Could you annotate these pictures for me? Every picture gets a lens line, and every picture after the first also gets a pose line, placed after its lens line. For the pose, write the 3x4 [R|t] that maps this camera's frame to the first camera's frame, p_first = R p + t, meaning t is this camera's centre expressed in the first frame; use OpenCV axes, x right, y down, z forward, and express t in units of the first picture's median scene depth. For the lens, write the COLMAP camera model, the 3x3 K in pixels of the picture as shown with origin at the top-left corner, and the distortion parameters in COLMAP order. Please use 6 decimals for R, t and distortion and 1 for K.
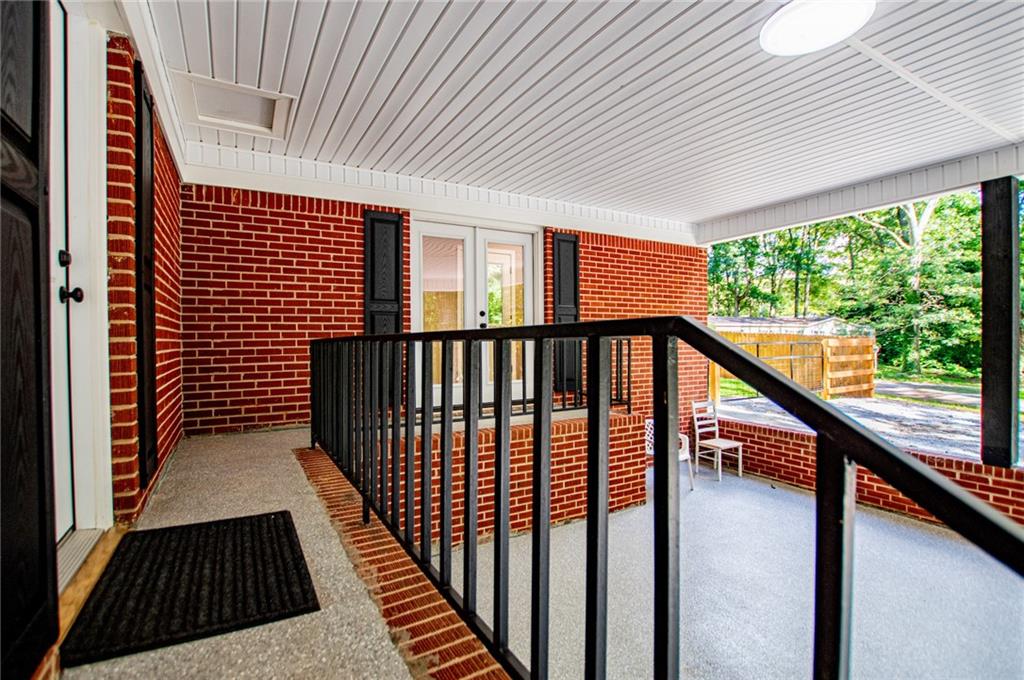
lens RADIAL K [[456.3, 0, 485.4], [0, 456.3, 340.9], [0, 0, 1]] dist [-0.023492, -0.000427]
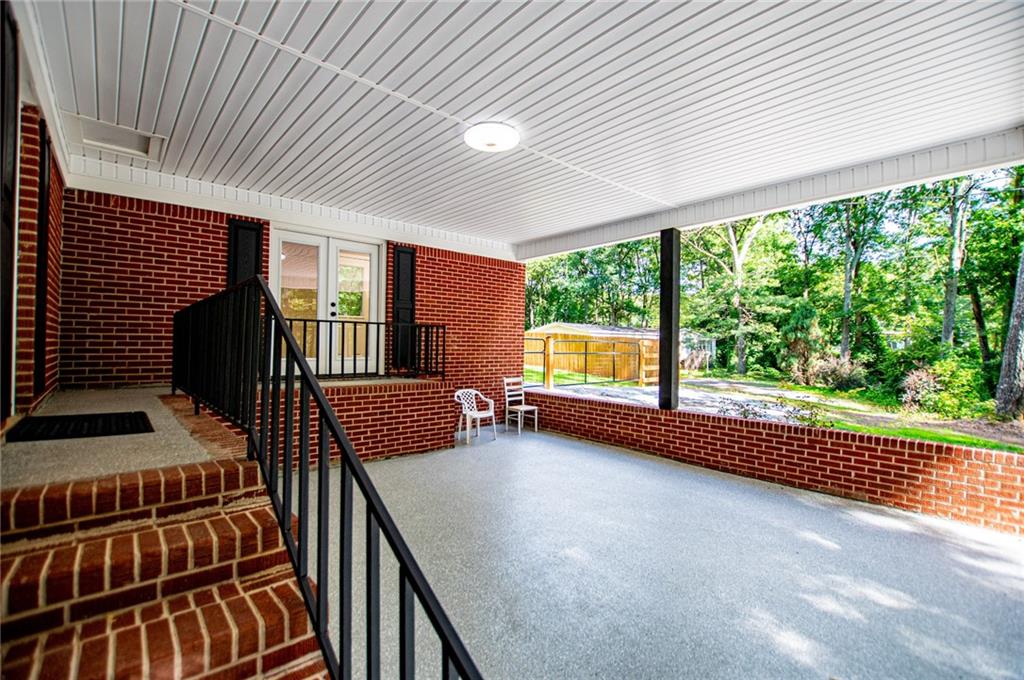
lens RADIAL K [[462.2, 0, 522.5], [0, 462.2, 341.4], [0, 0, 1]] dist [-0.029938, 0.004165]
pose [[0.972112, 0.019644, 0.233693, 0.245346], [-0.014348, 0.999601, -0.024342, 0.078837], [-0.234078, 0.020310, 0.972006, -0.440507]]
